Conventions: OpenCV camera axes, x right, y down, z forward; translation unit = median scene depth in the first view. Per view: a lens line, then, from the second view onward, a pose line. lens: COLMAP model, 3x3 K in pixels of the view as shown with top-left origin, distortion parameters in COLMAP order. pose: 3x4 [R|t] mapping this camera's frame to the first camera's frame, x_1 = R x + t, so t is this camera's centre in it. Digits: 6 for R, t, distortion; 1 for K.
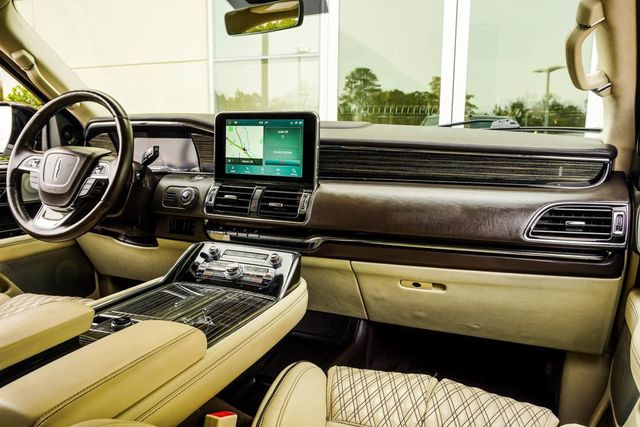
lens RADIAL K [[486.8, 0, 326.6], [0, 486.8, 212.3], [0, 0, 1]] dist [-0.032338, 0.000246]
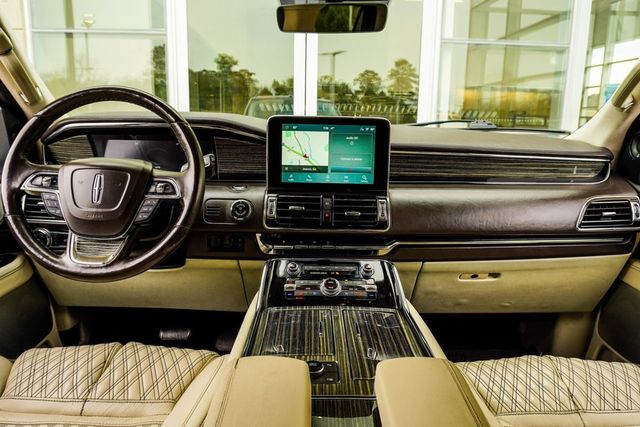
lens RADIAL K [[471.5, 0, 320.0], [0, 471.5, 213.5], [0, 0, 1]] dist [-0.037819, 0.001889]
pose [[0.917304, -0.075757, 0.390916, -0.518903], [0.055631, 0.996489, 0.062573, -0.076206], [-0.394283, -0.035652, 0.918297, 0.151972]]
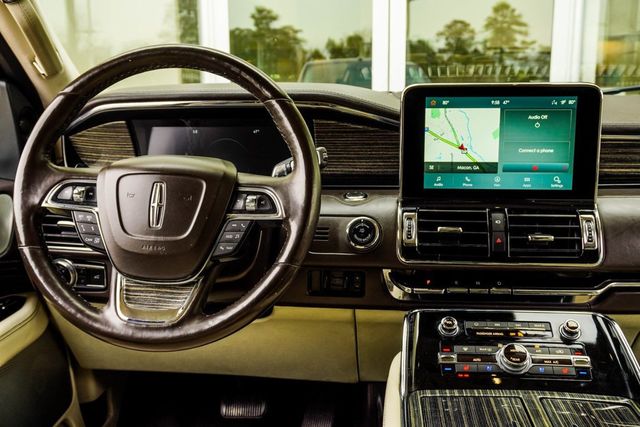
lens RADIAL K [[639.1, 0, 320.0], [0, 639.1, 213.5], [0, 0, 1]] dist [-0.012856, 0.003843]
pose [[0.955749, -0.079072, 0.283356, -0.576837], [0.068280, 0.996521, 0.047779, -0.100149], [-0.286148, -0.026318, 0.957824, 0.303011]]
